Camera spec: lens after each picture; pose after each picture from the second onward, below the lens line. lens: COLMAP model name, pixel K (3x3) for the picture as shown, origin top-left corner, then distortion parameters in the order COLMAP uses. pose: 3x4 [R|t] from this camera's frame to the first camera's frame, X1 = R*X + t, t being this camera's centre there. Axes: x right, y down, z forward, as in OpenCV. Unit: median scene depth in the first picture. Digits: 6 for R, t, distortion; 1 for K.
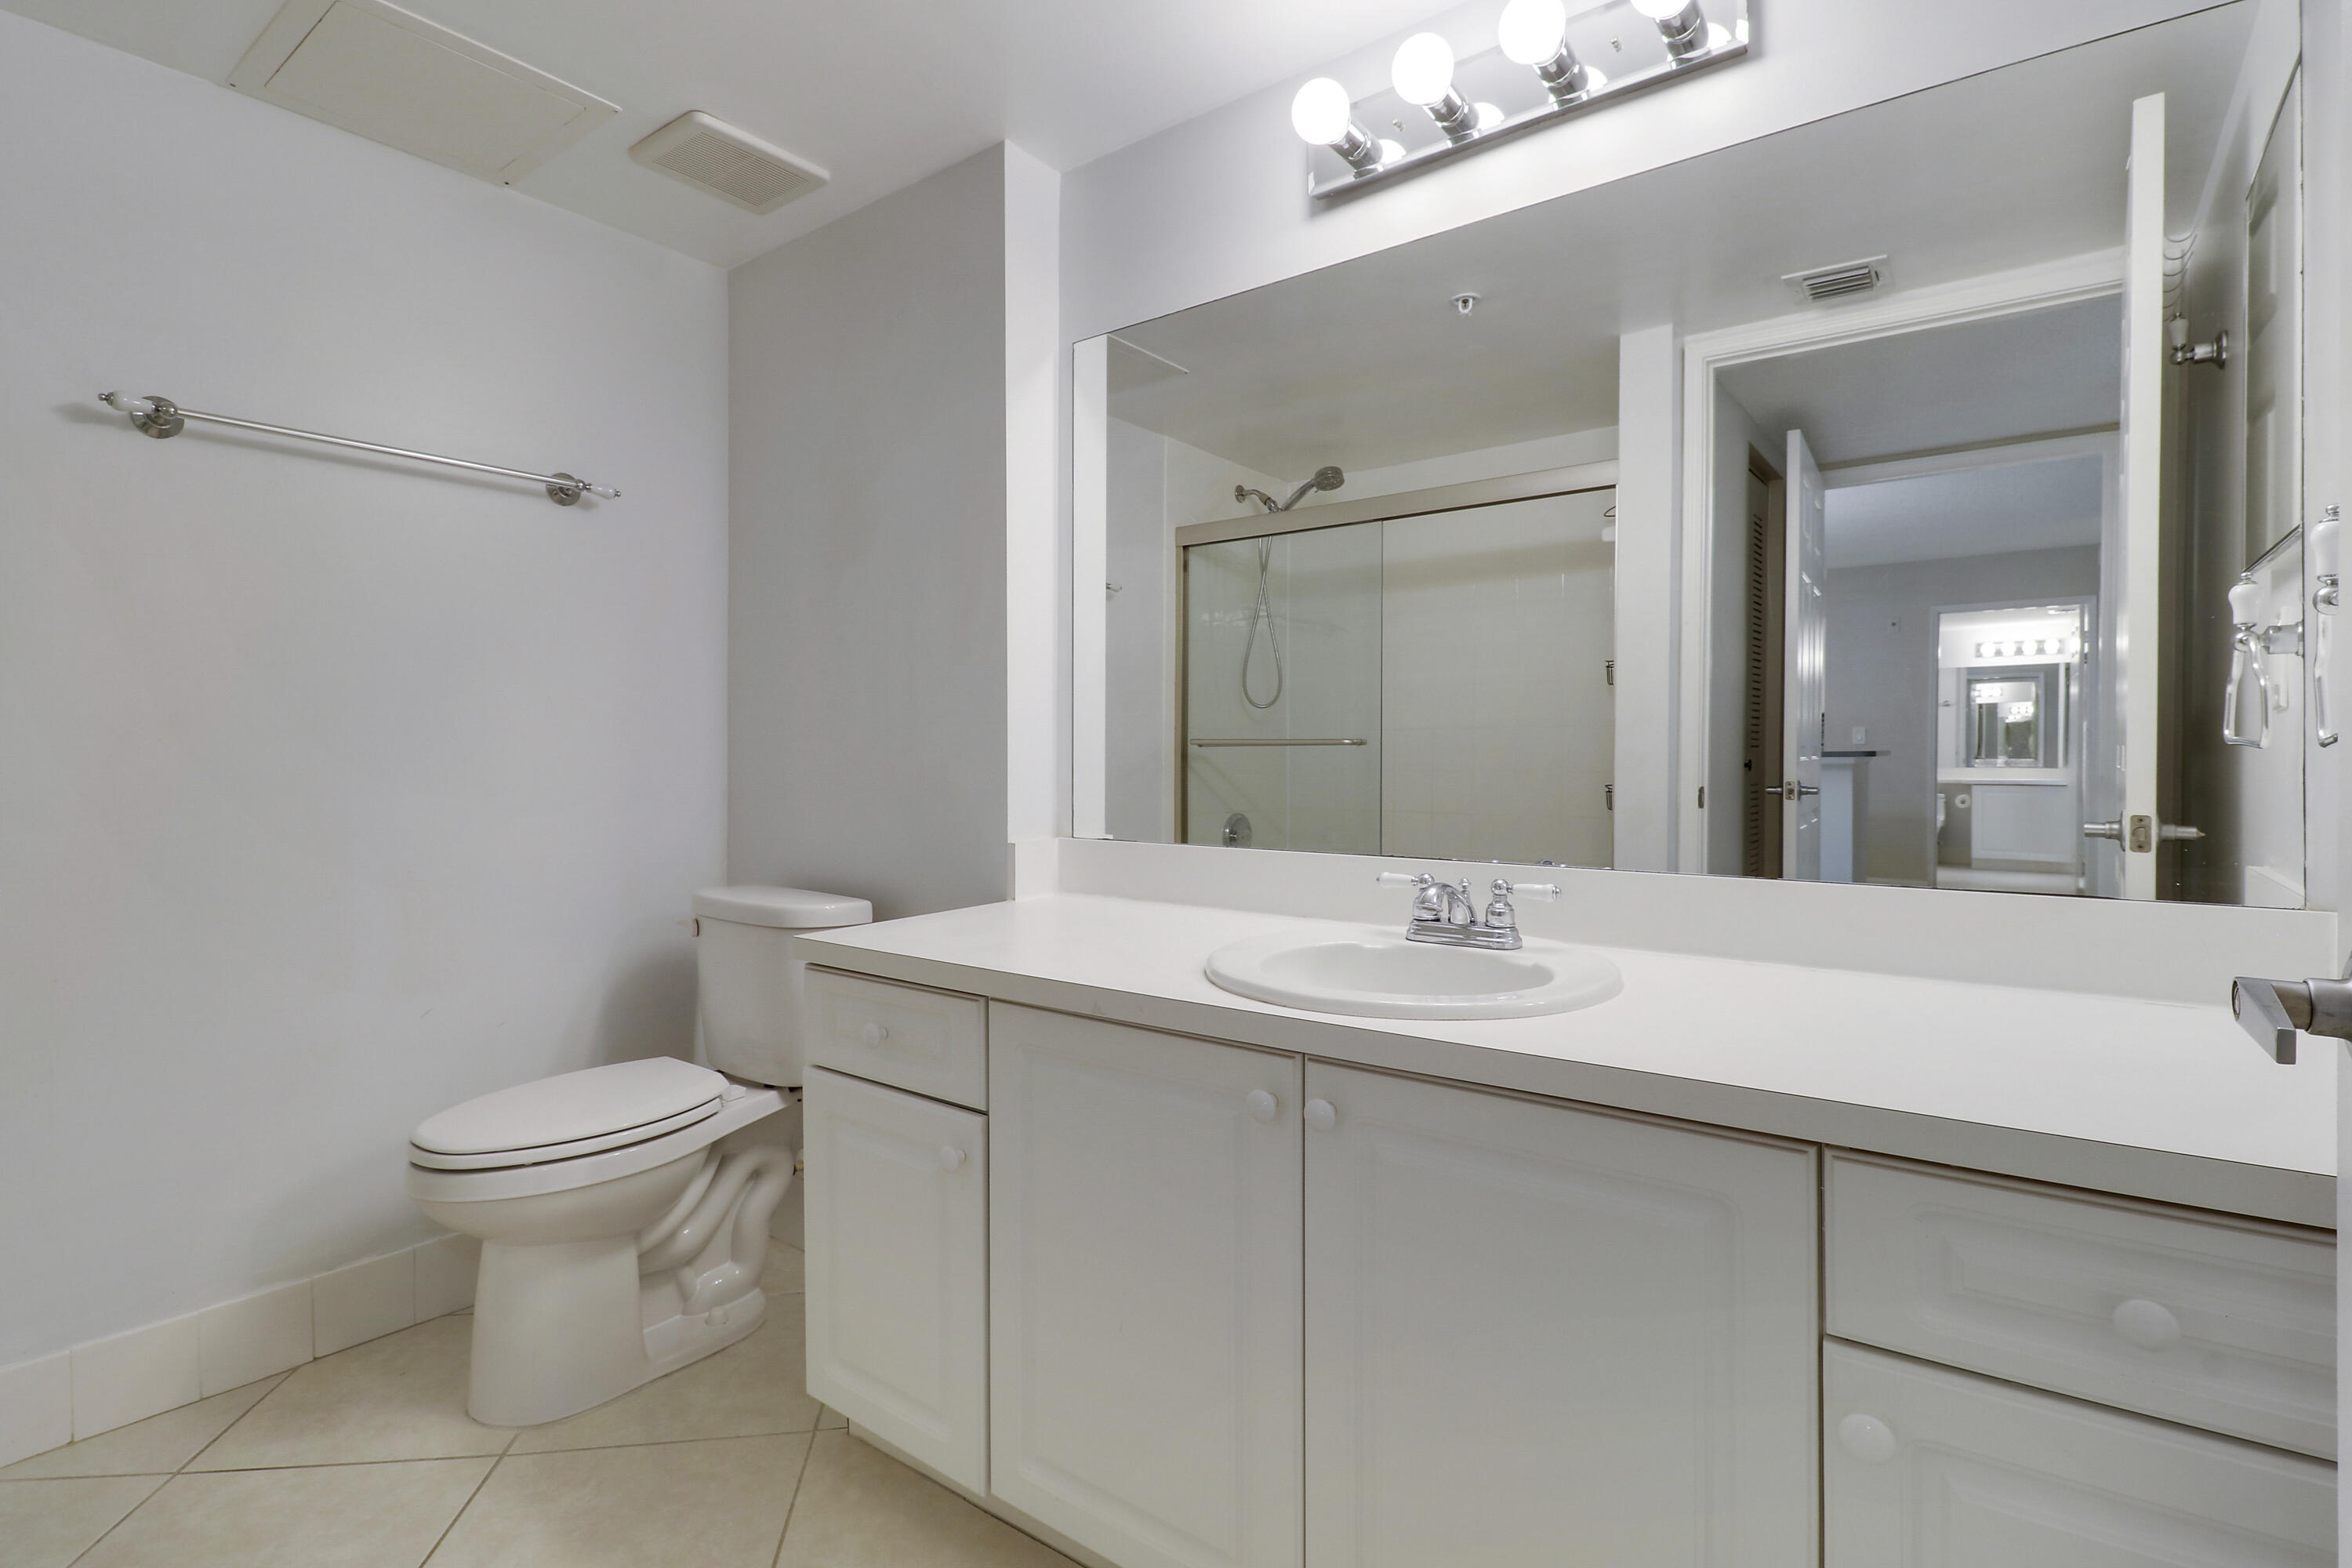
lens RADIAL K [[1098.7, 0, 1183.9], [0, 1098.7, 767.0], [0, 0, 1]] dist [-0.001654, -0.000776]
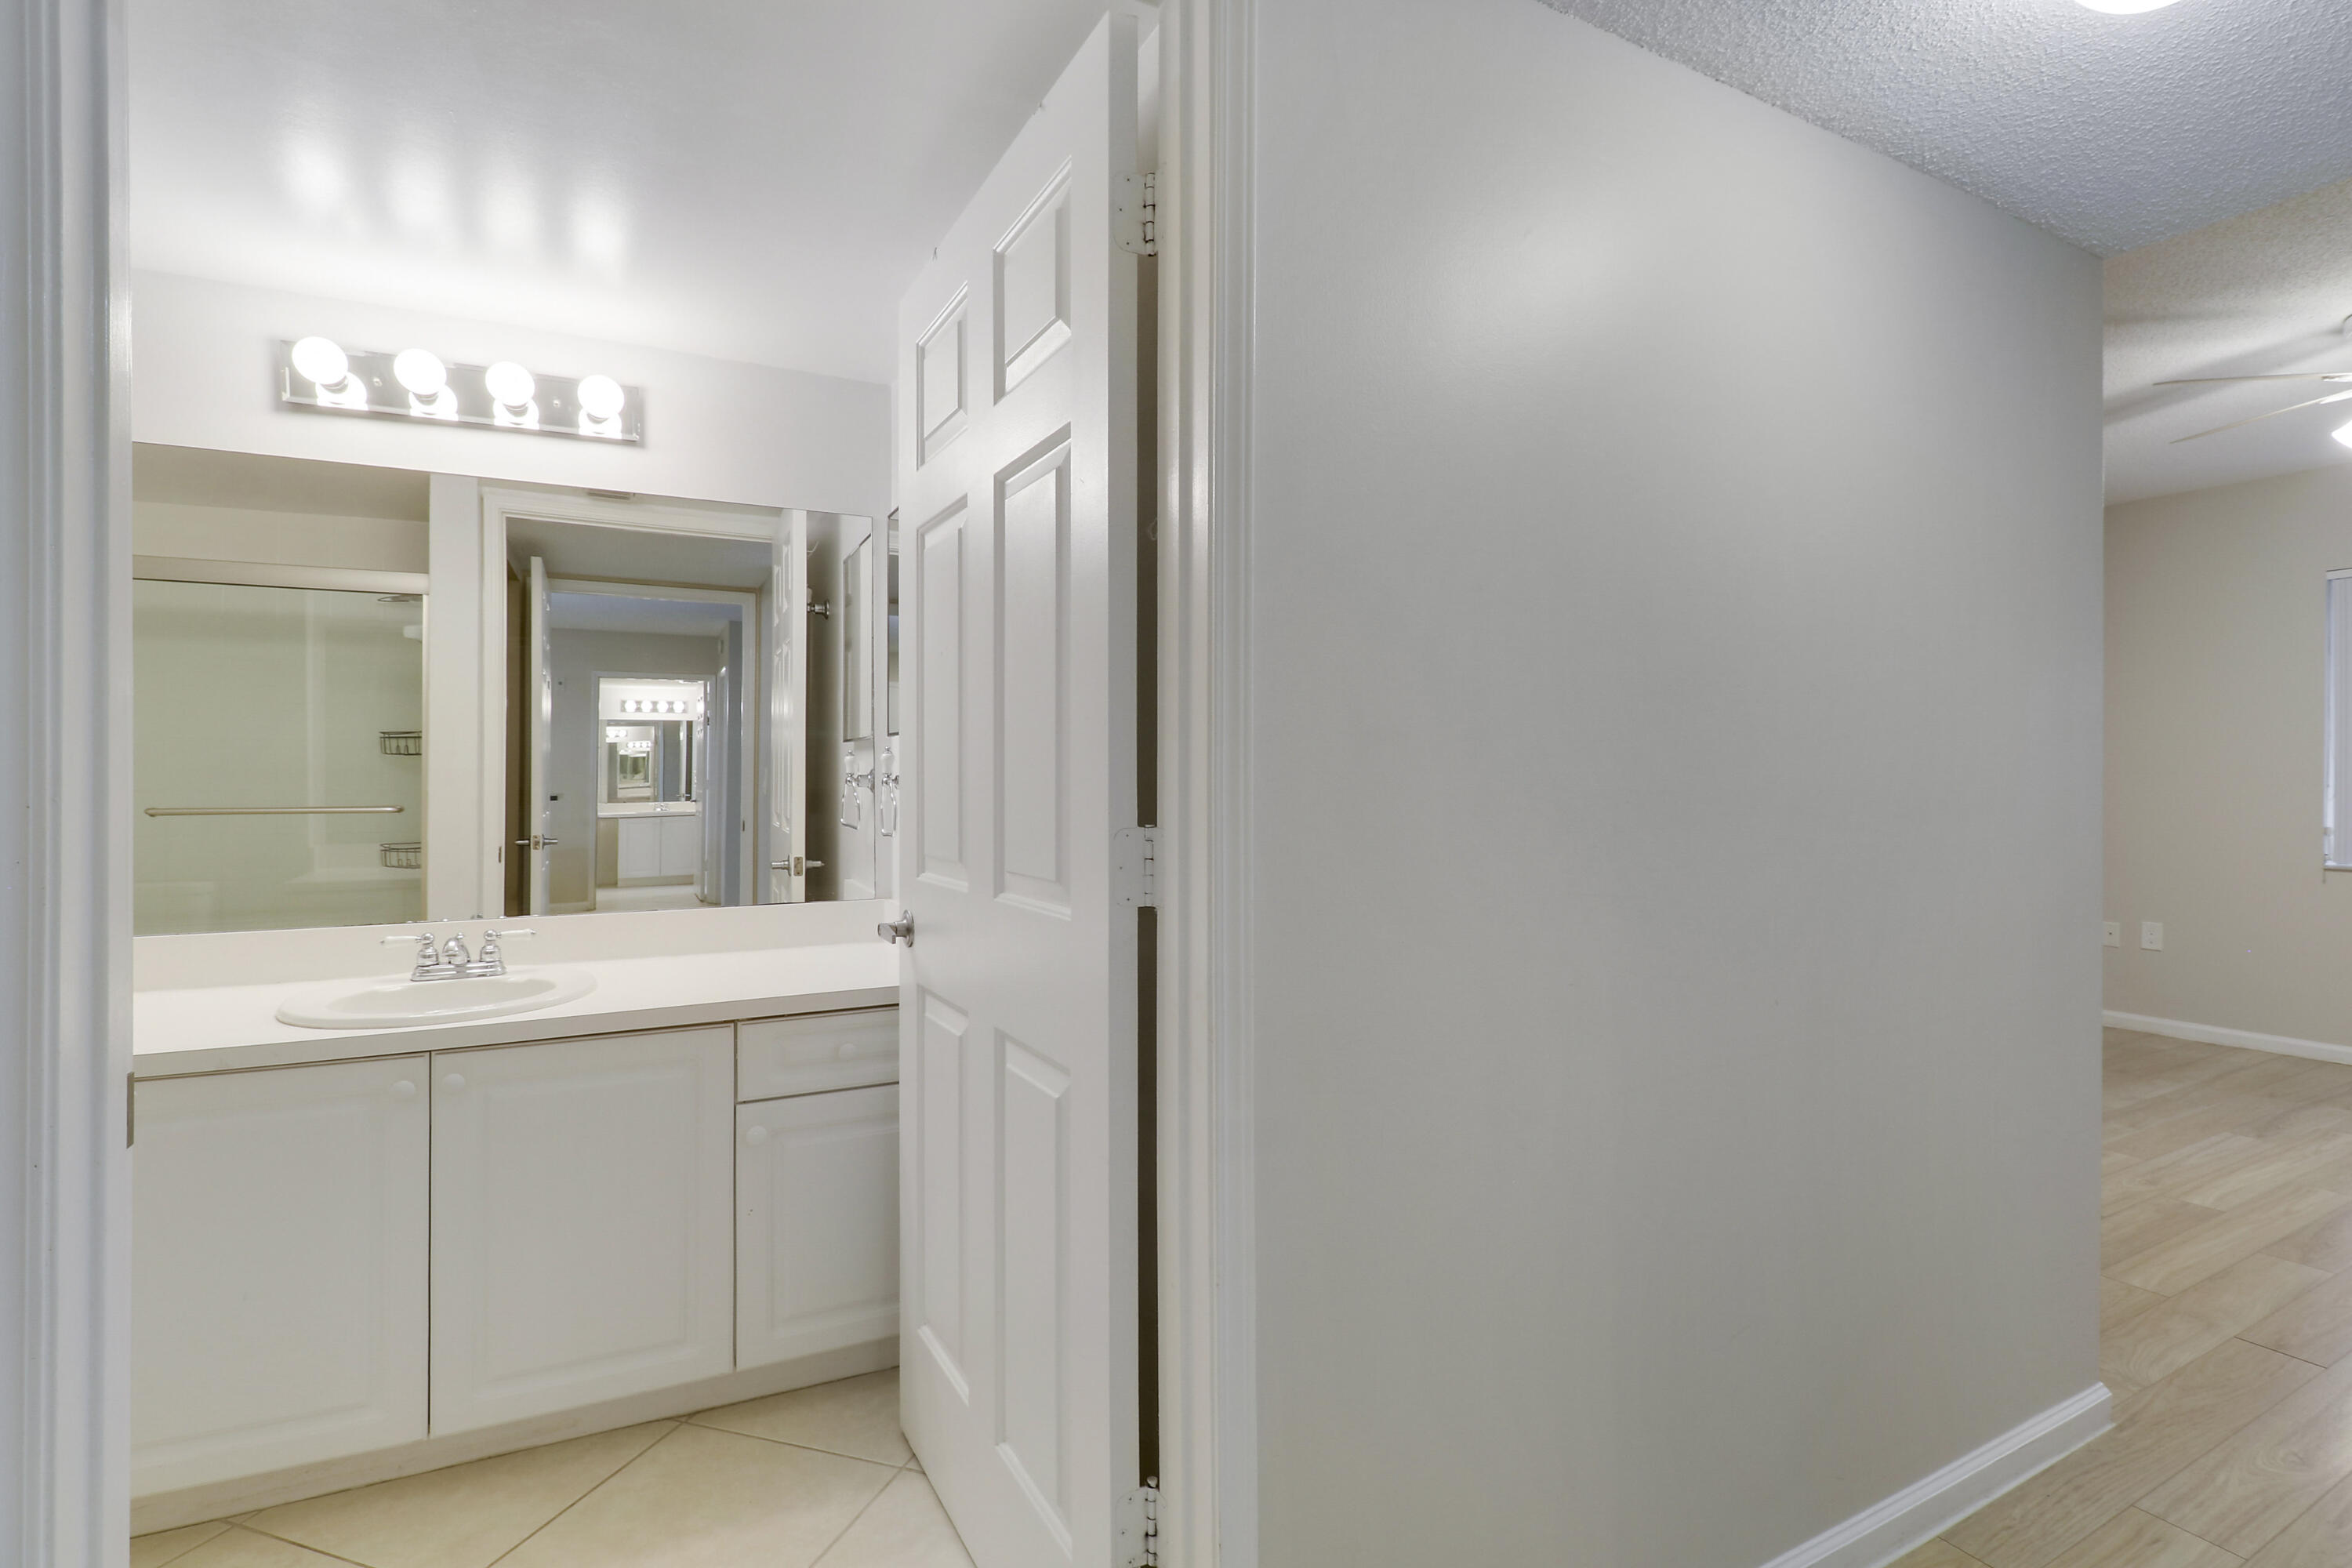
lens RADIAL K [[1160.2, 0, 1256.6], [0, 1160.2, 772.2], [0, 0, 1]] dist [-0.001348, -0.000886]
pose [[0.393651, 0.000467, 0.919260, -0.670365], [0.008299, 0.999957, -0.004062, -0.087951], [-0.919222, 0.009228, 0.393631, -0.530863]]
